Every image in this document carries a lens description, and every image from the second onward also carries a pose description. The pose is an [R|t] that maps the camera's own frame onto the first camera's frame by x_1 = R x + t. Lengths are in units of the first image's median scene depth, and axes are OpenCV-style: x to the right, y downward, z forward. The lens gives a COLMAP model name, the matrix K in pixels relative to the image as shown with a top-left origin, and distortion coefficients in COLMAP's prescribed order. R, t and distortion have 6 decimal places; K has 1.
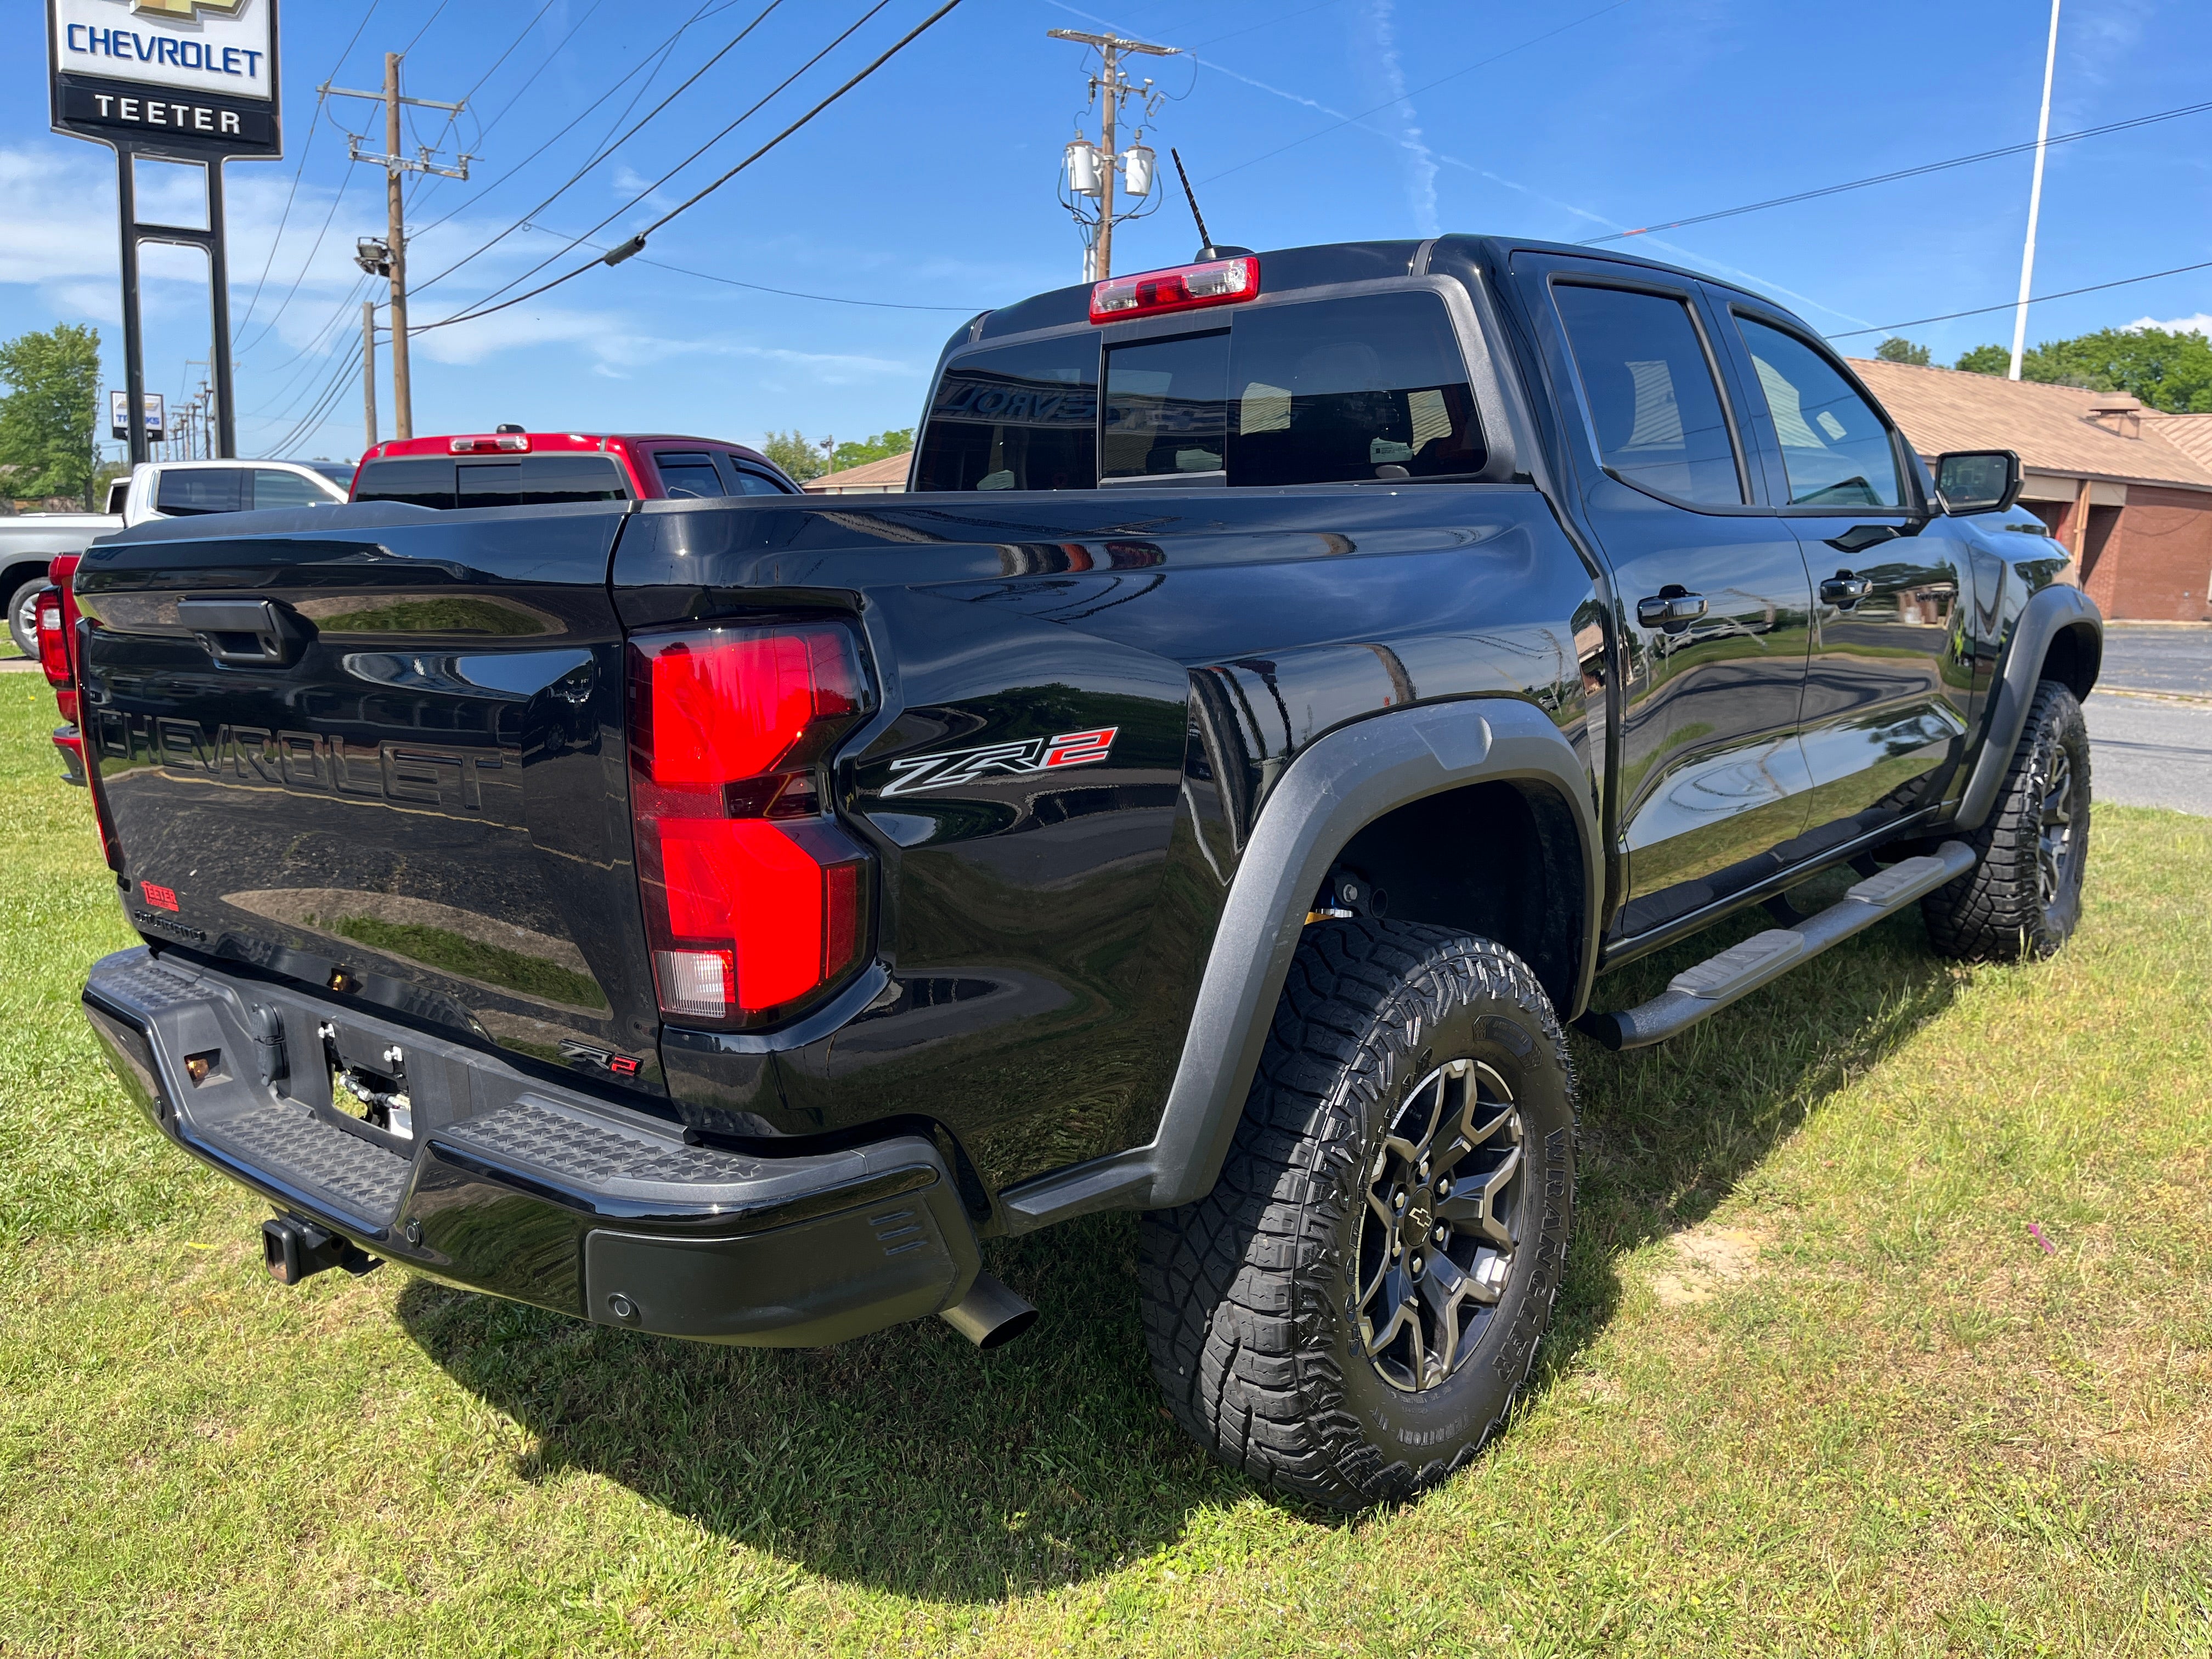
lens RADIAL K [[1741.9, 0, 1124.4], [0, 1741.9, 840.4], [0, 0, 1]] dist [0.057784, -0.084957]
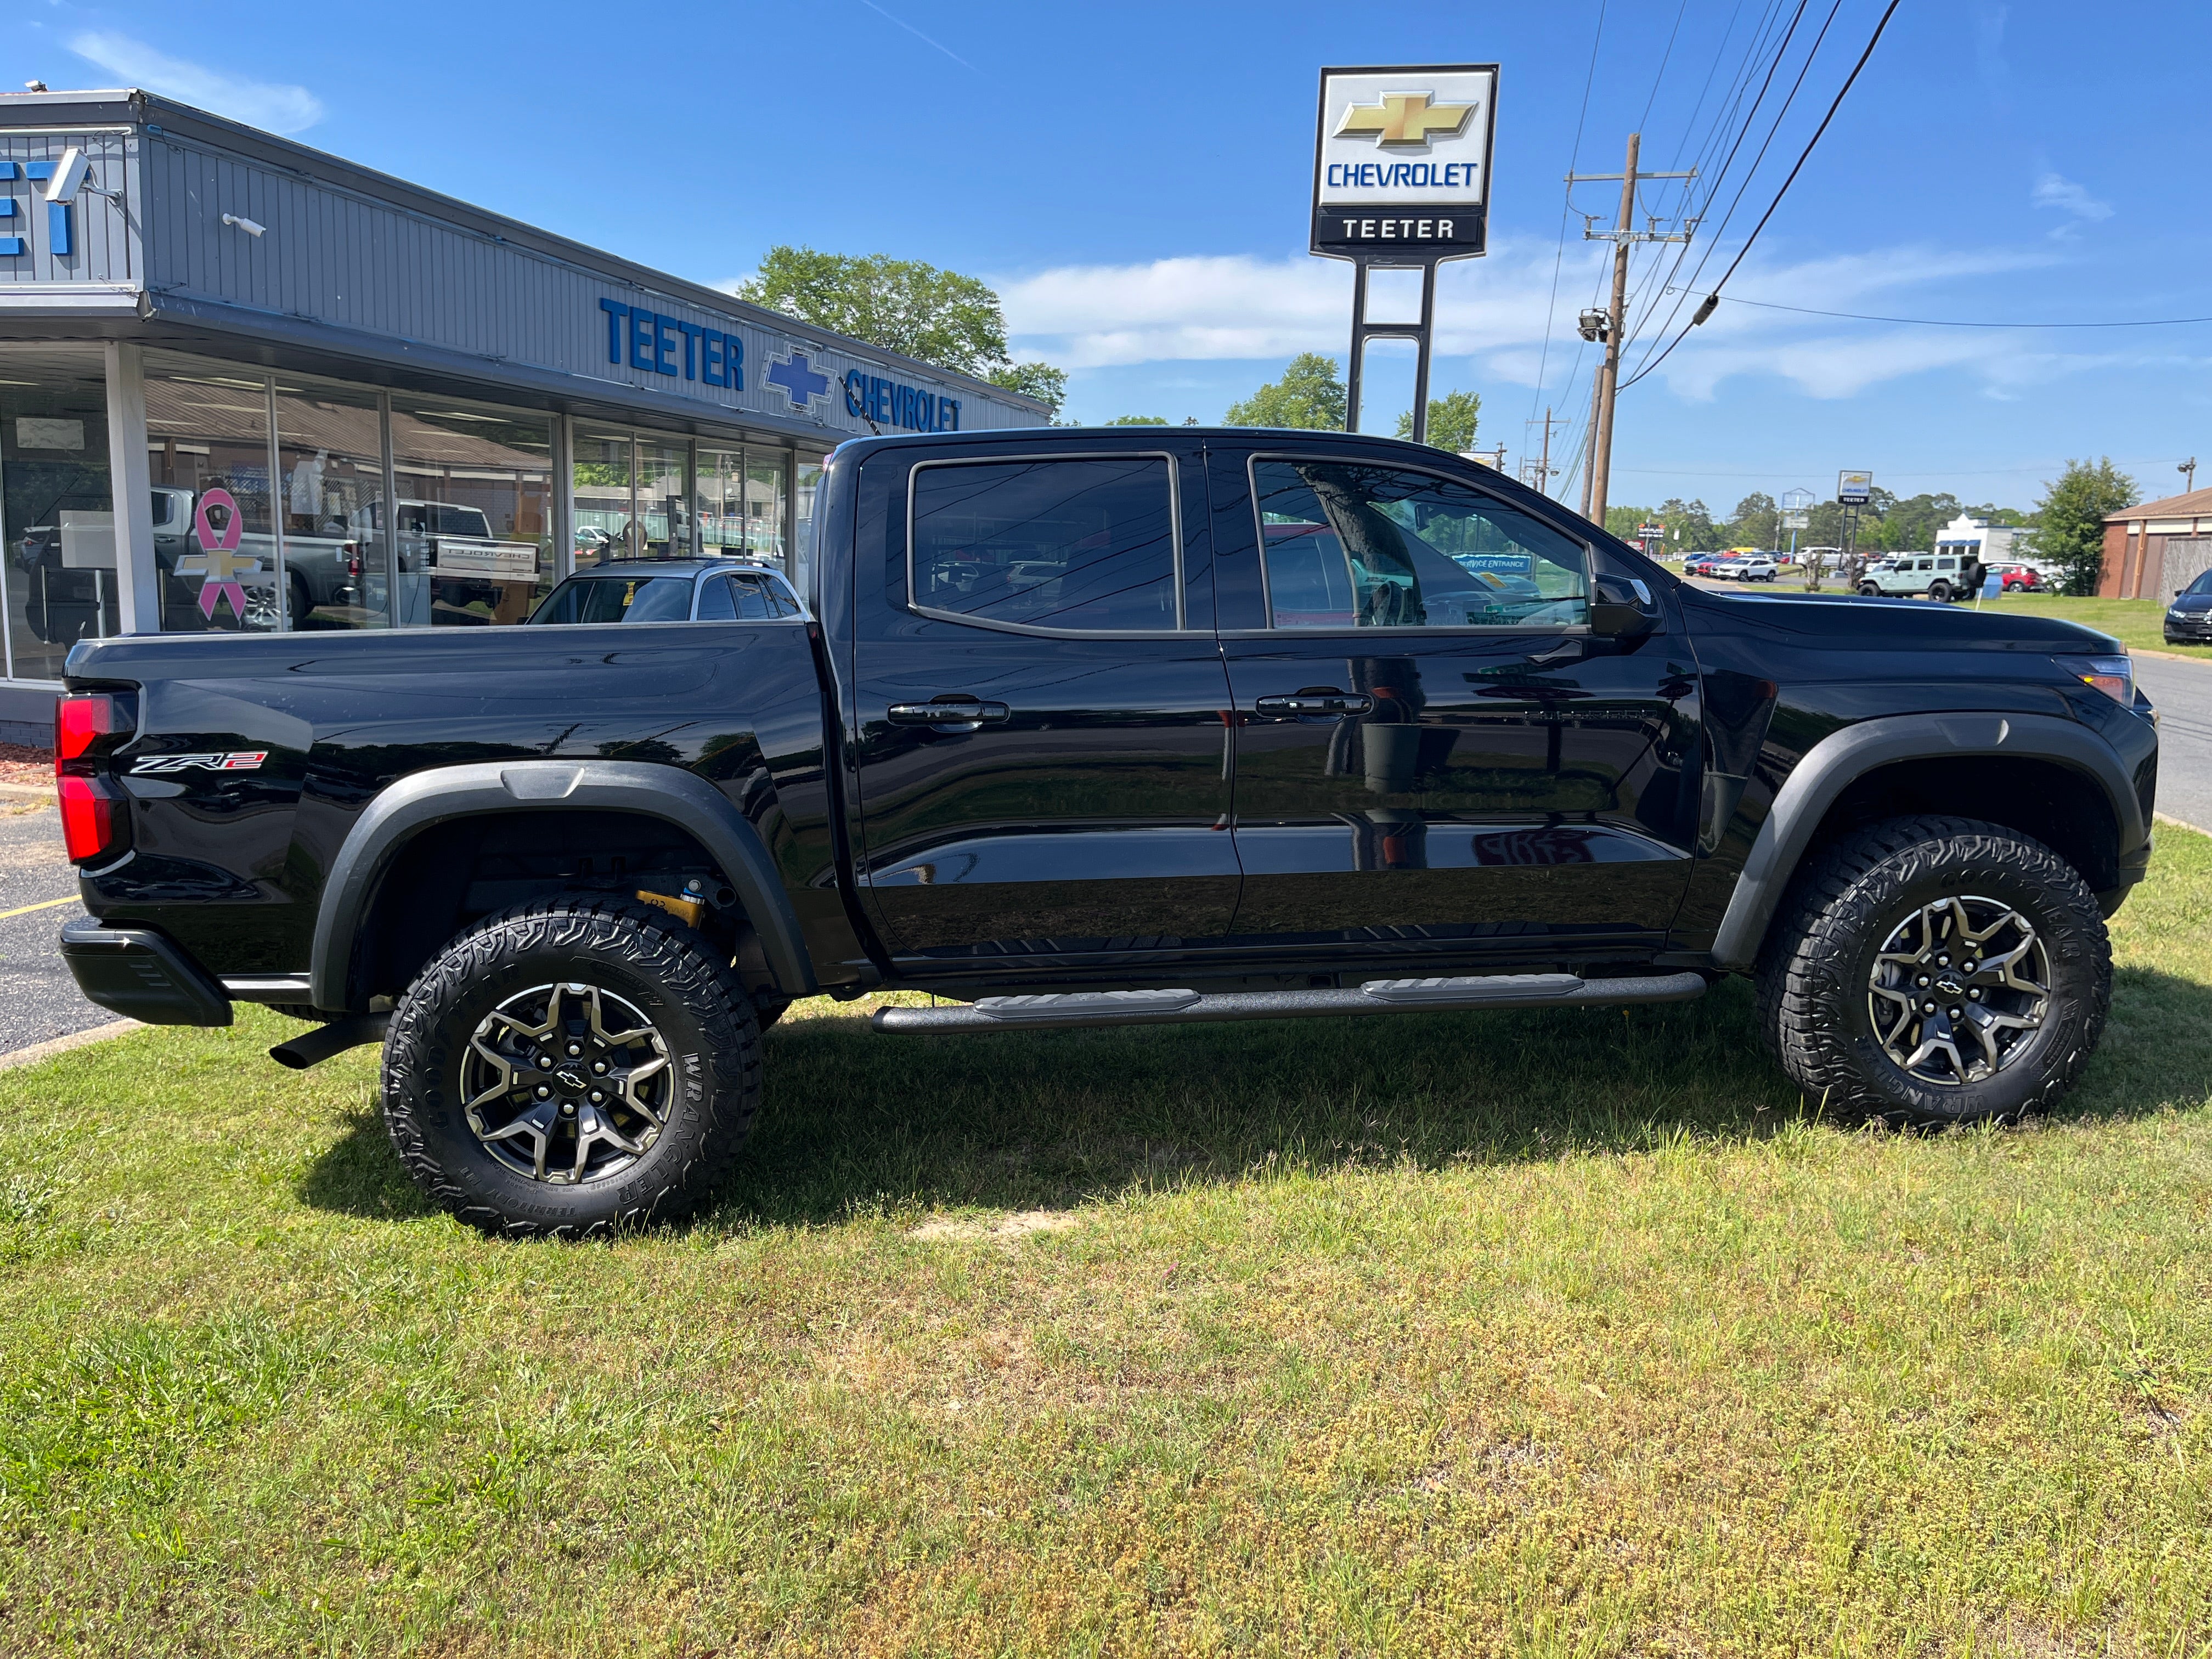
lens RADIAL K [[1741.9, 0, 1091.9], [0, 1741.9, 839.2], [0, 0, 1]] dist [0.057784, -0.084957]
pose [[0.724016, 0.105314, -0.681696, 0.159588], [-0.118388, 0.992584, 0.027605, -0.010342], [0.679547, 0.060718, 0.731115, 0.013922]]
